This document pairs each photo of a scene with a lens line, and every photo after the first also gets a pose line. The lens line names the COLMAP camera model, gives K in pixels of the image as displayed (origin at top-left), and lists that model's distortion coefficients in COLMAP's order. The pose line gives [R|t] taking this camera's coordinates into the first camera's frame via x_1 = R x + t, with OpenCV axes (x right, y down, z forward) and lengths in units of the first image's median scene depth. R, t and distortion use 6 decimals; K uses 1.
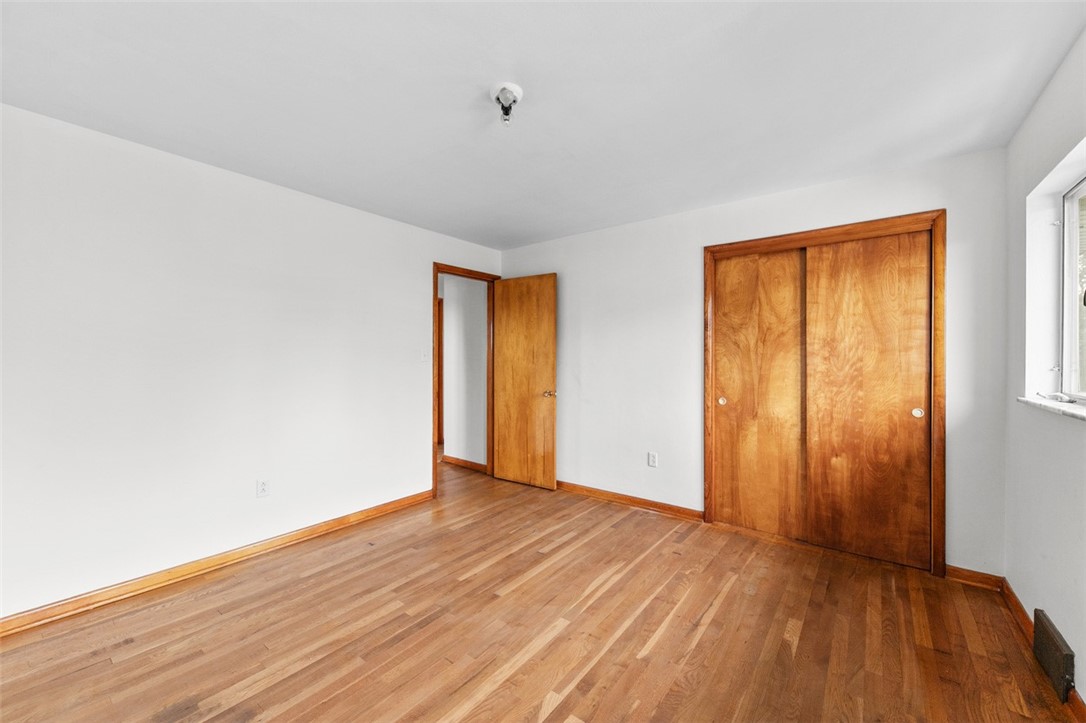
lens RADIAL K [[422.7, 0, 545.1], [0, 422.7, 360.1], [0, 0, 1]] dist [0.007757, -0.004121]
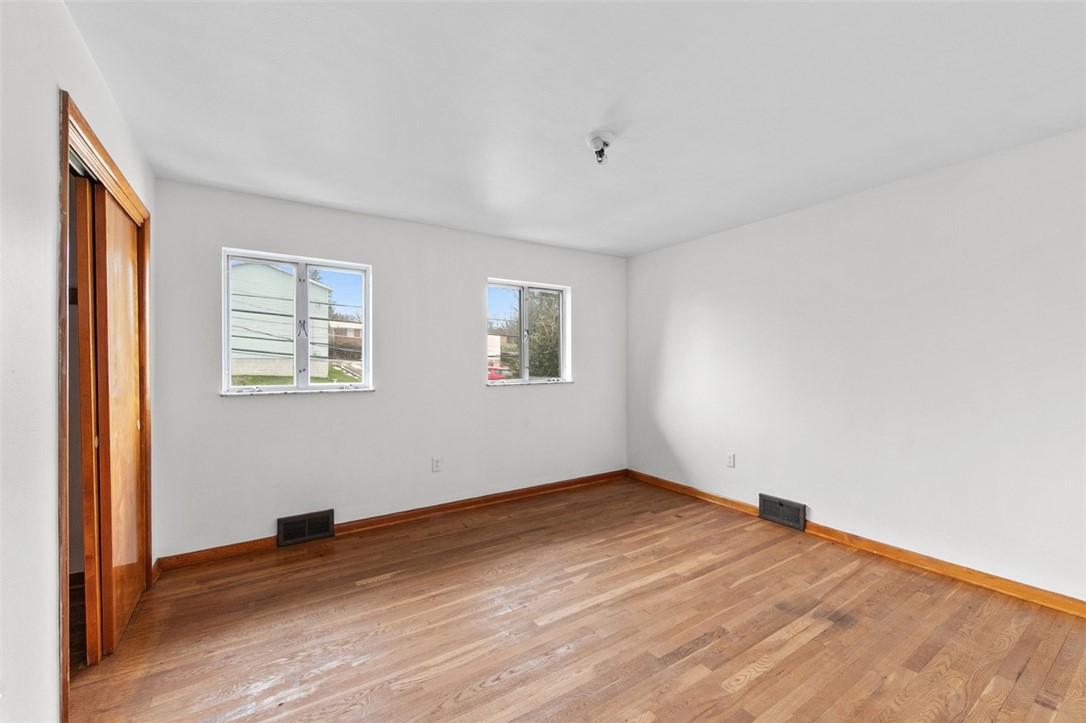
lens RADIAL K [[422.7, 0, 543.7], [0, 422.7, 366.2], [0, 0, 1]] dist [0.007757, -0.004121]
pose [[-0.938961, 0.002570, 0.344013, -0.357384], [0.004303, 0.999982, 0.004275, -0.006778], [-0.343996, 0.005494, -0.938955, 2.173374]]
